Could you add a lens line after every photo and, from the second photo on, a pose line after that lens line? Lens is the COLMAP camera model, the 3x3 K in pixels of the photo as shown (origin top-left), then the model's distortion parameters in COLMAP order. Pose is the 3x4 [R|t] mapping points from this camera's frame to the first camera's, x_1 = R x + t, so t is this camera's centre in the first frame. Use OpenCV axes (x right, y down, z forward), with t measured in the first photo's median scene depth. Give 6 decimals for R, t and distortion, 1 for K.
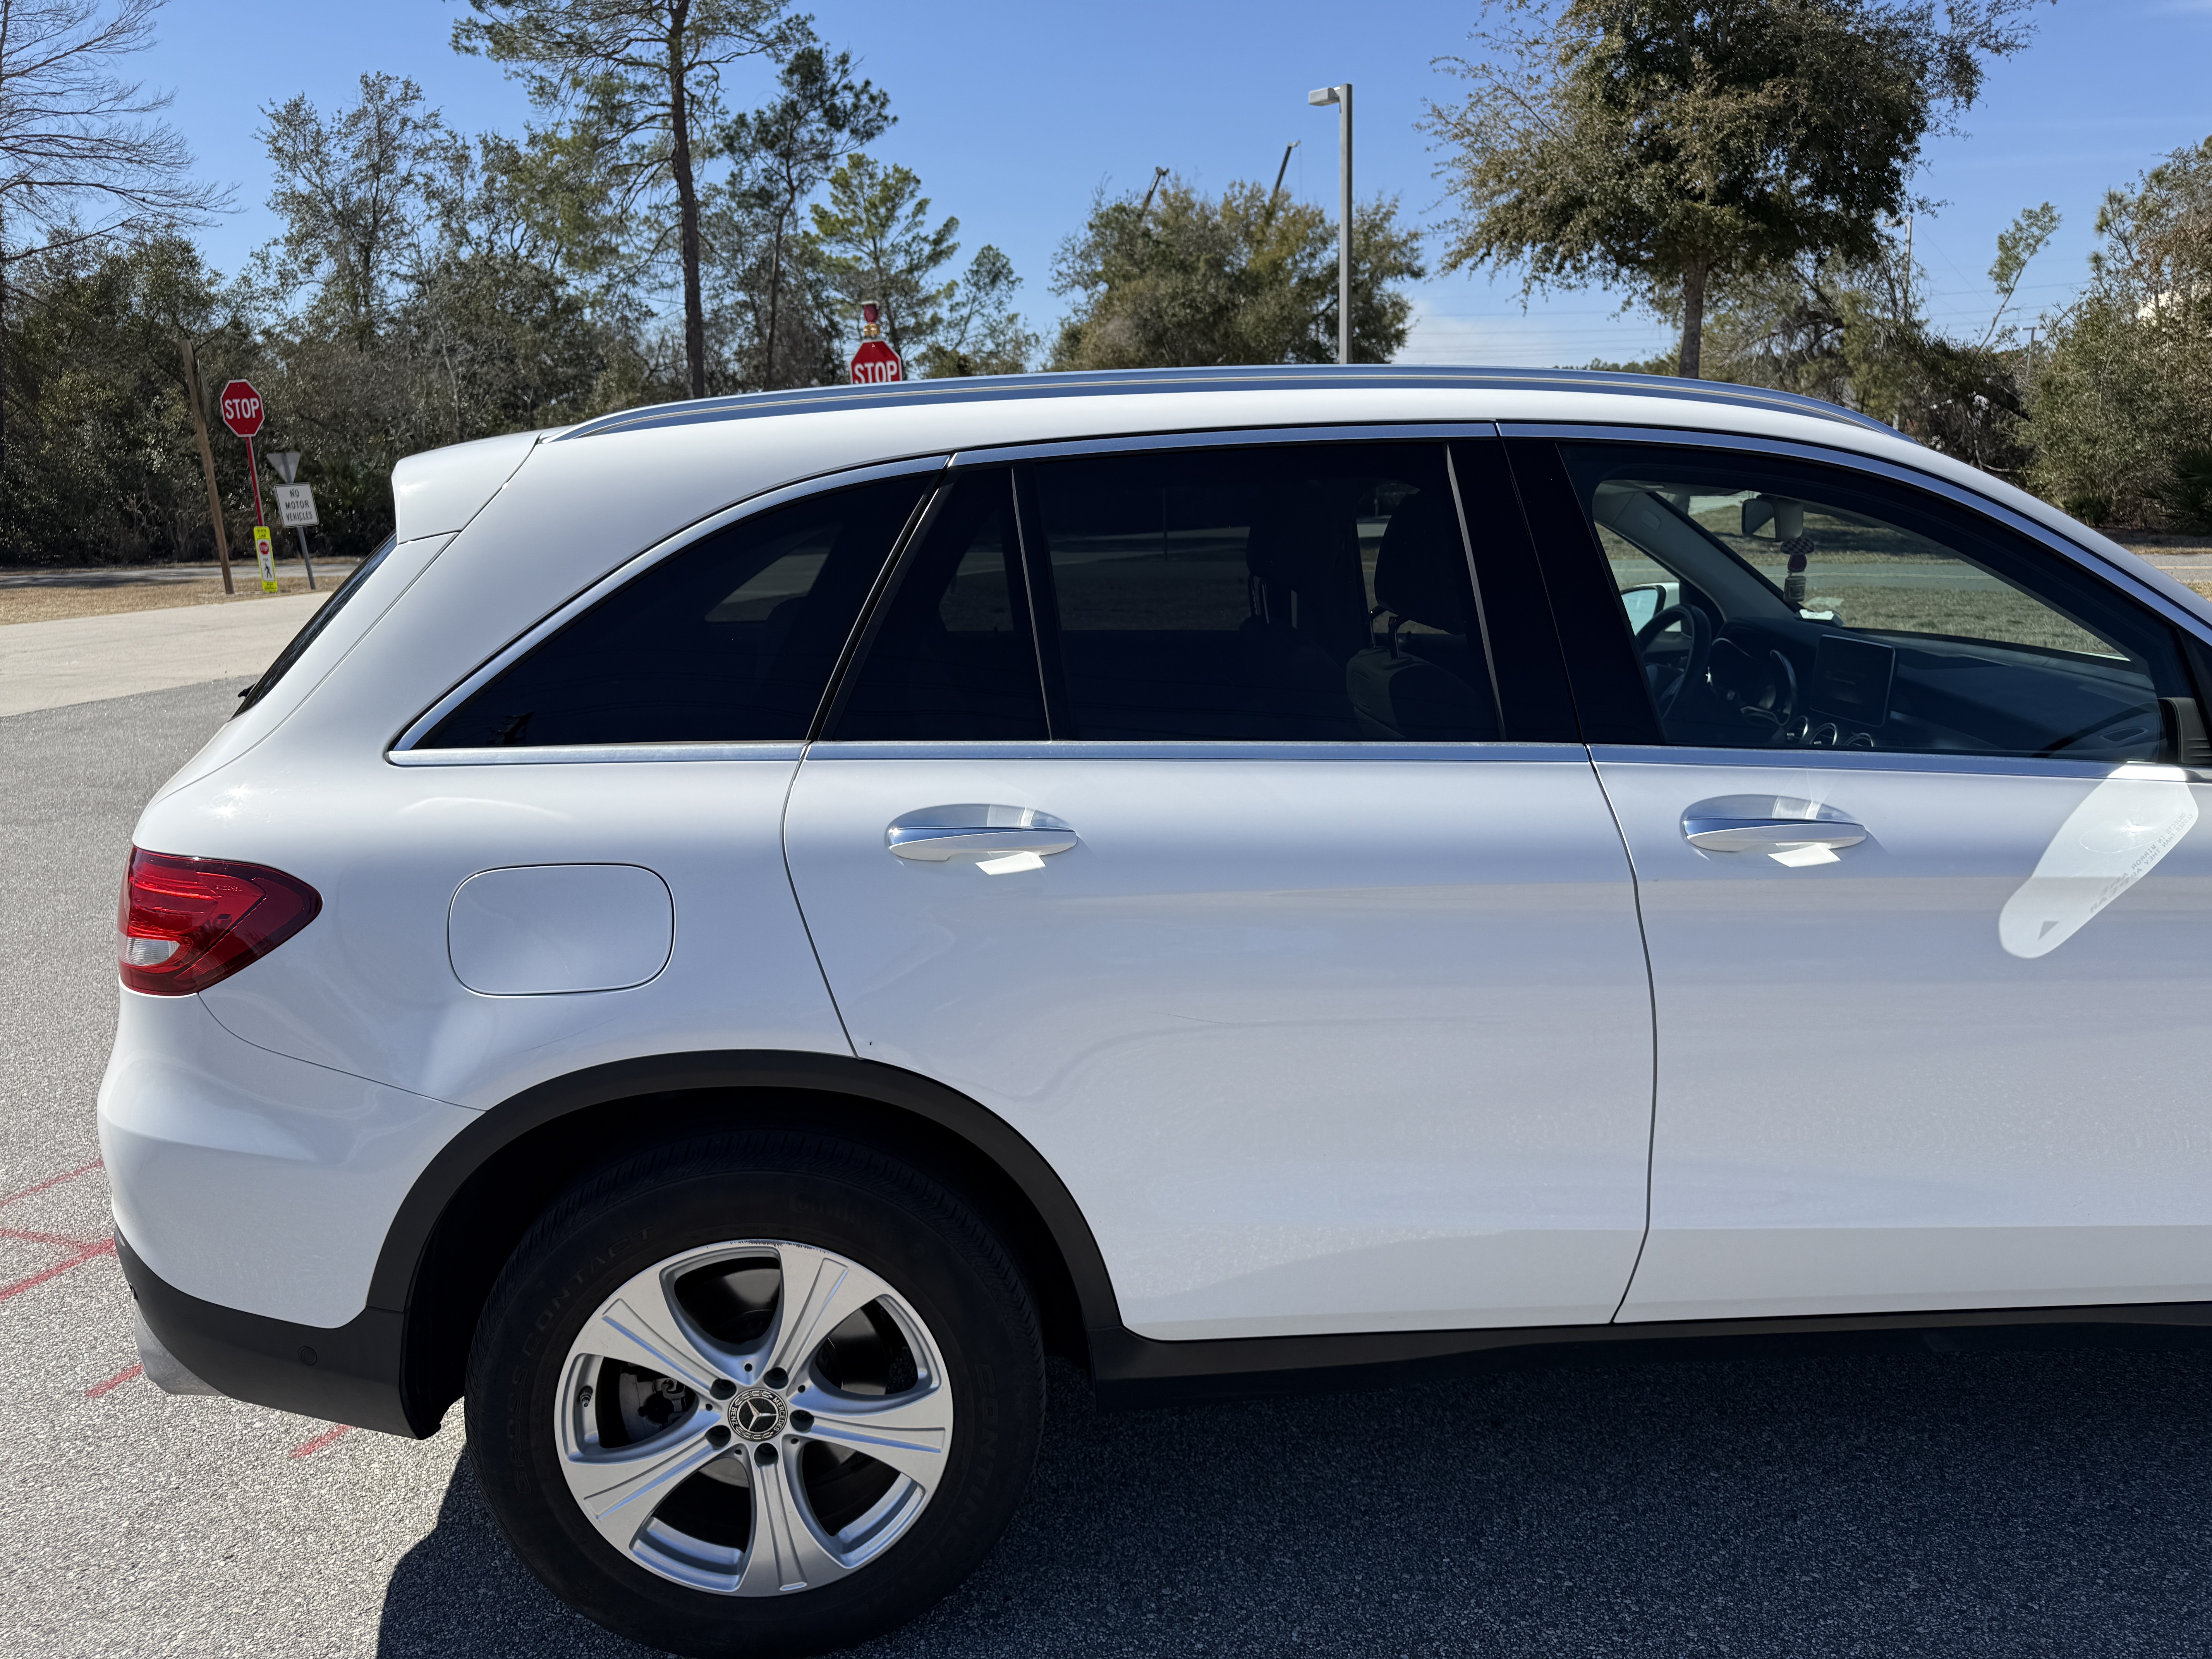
lens RADIAL K [[1563.2, 0, 1123.9], [0, 1563.2, 783.0], [0, 0, 1]] dist [0.044406, -0.060049]
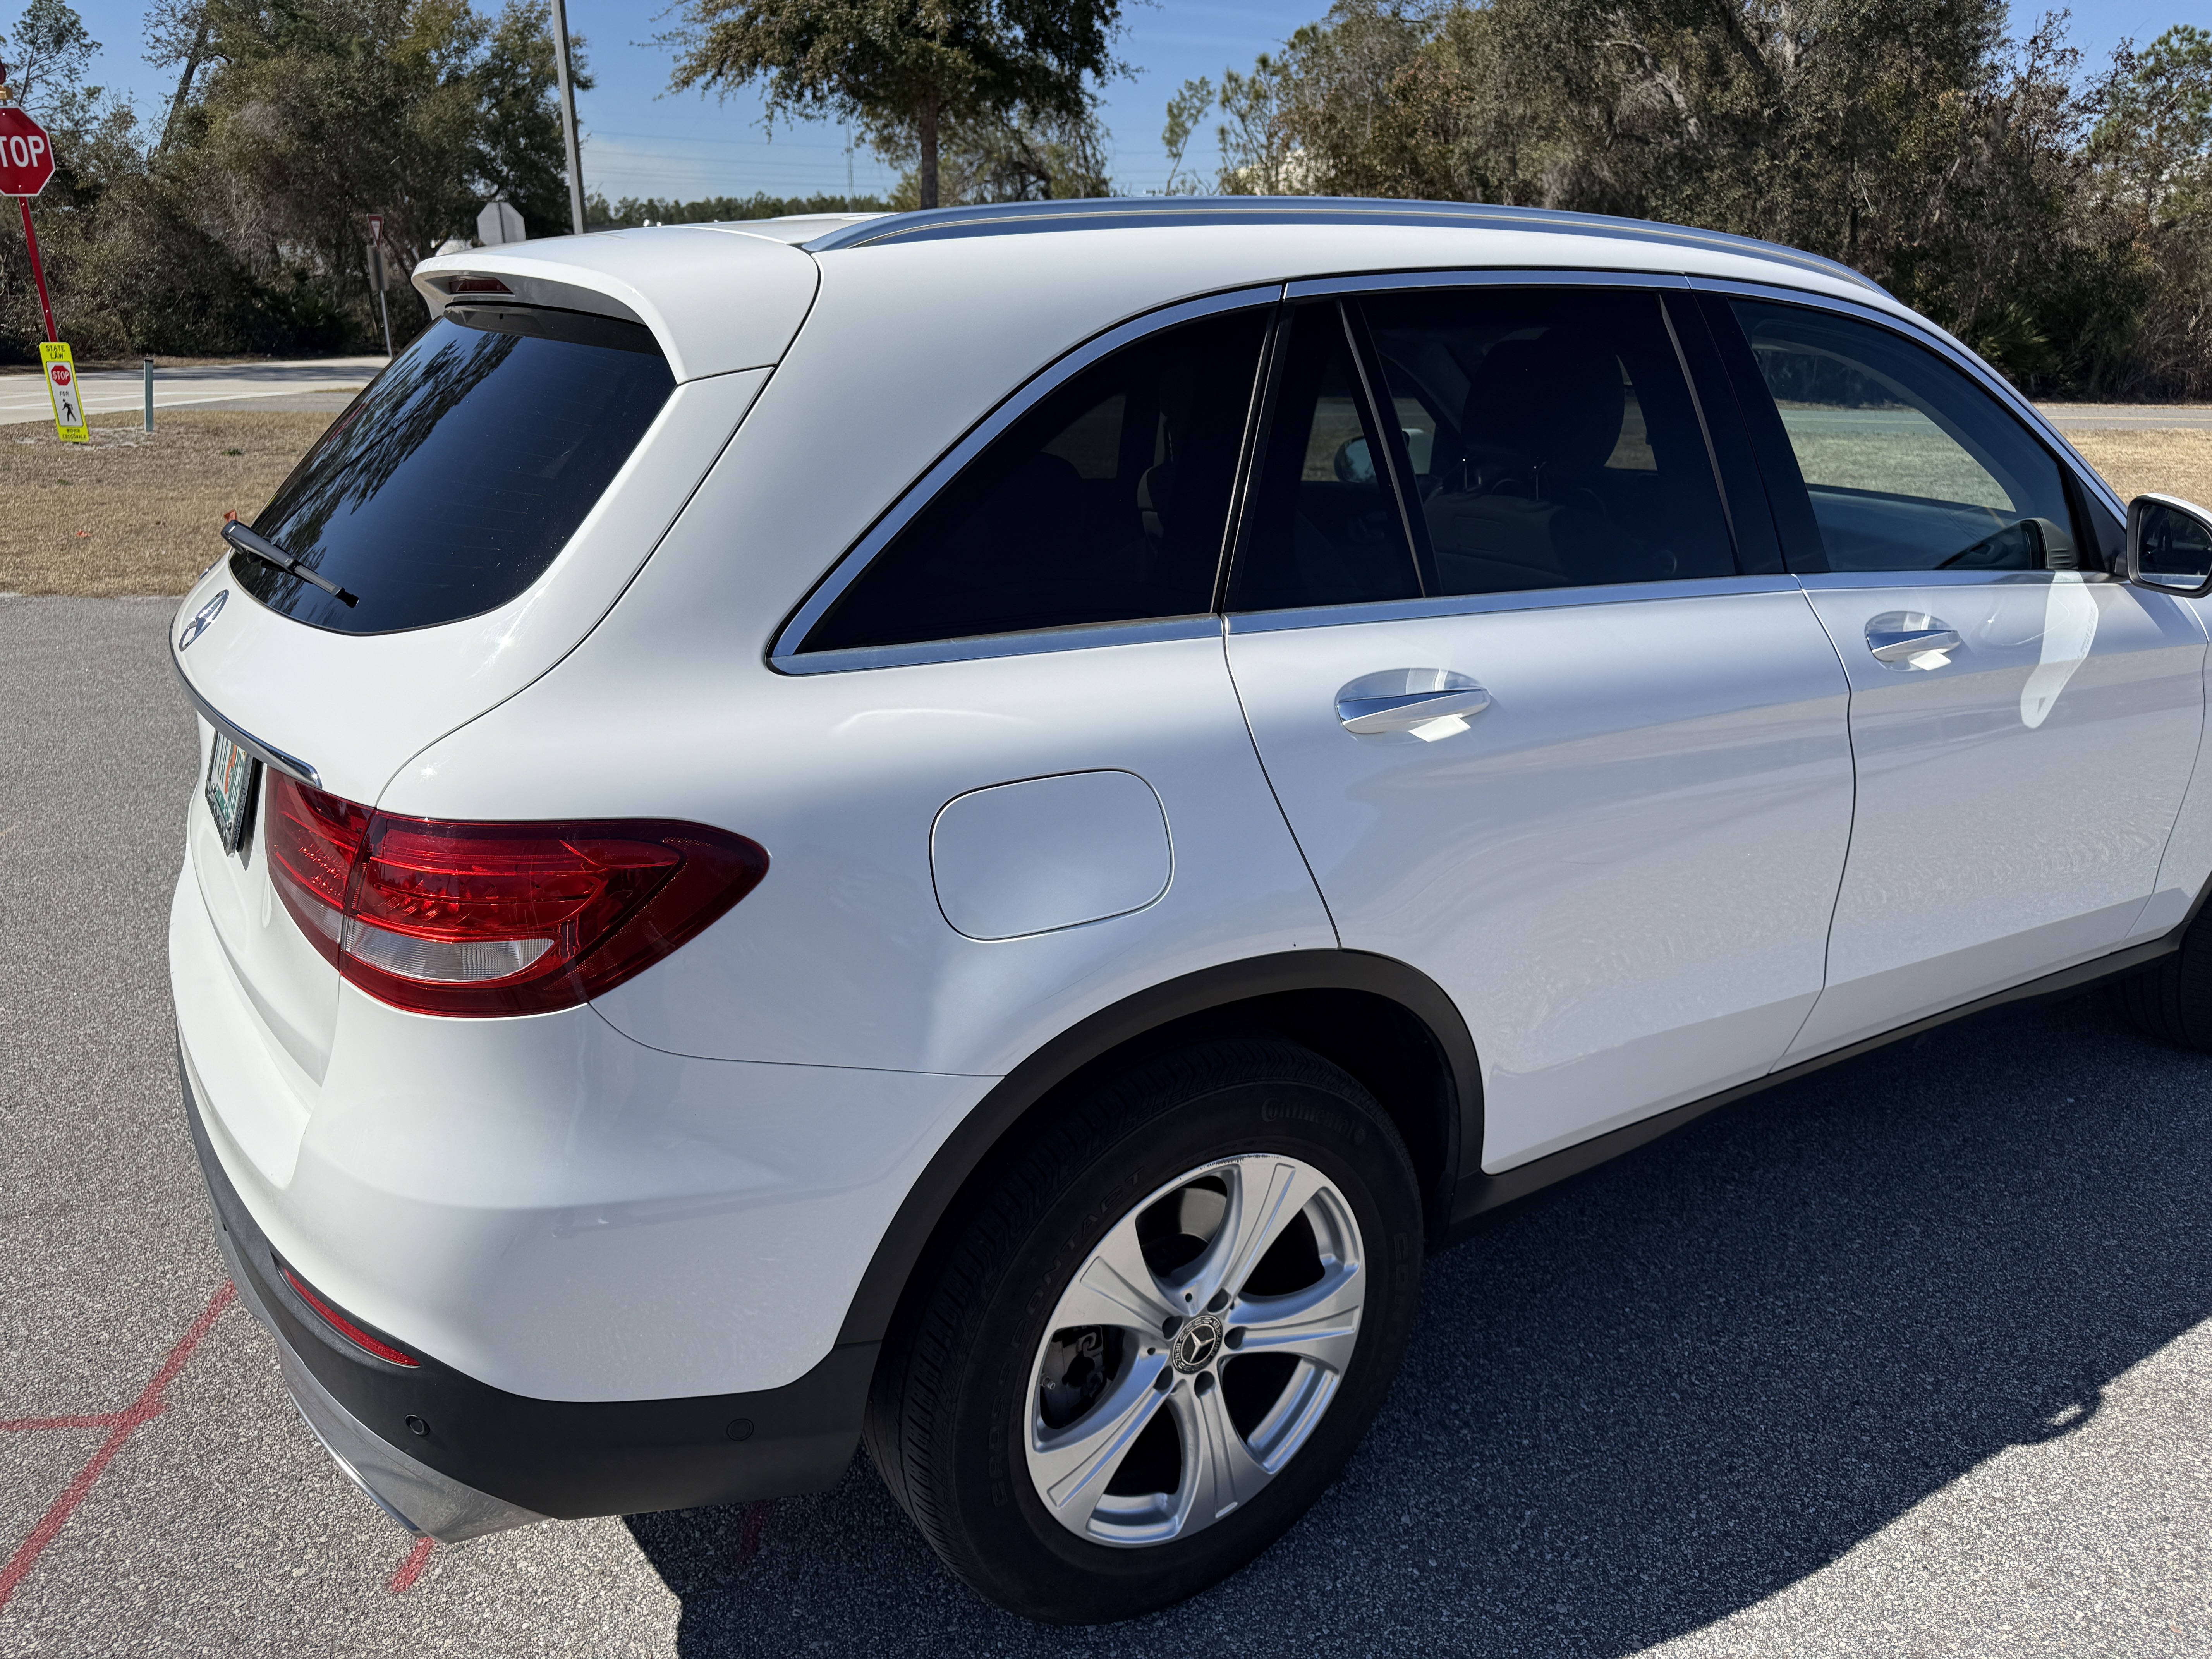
lens RADIAL K [[1563.2, 0, 970.7], [0, 1563.2, 783.7], [0, 0, 1]] dist [0.044406, -0.060049]
pose [[0.879073, -0.108754, 0.464115, -0.141463], [0.061035, 0.991292, 0.116680, -0.008250], [-0.472763, -0.074243, 0.878057, 0.051876]]
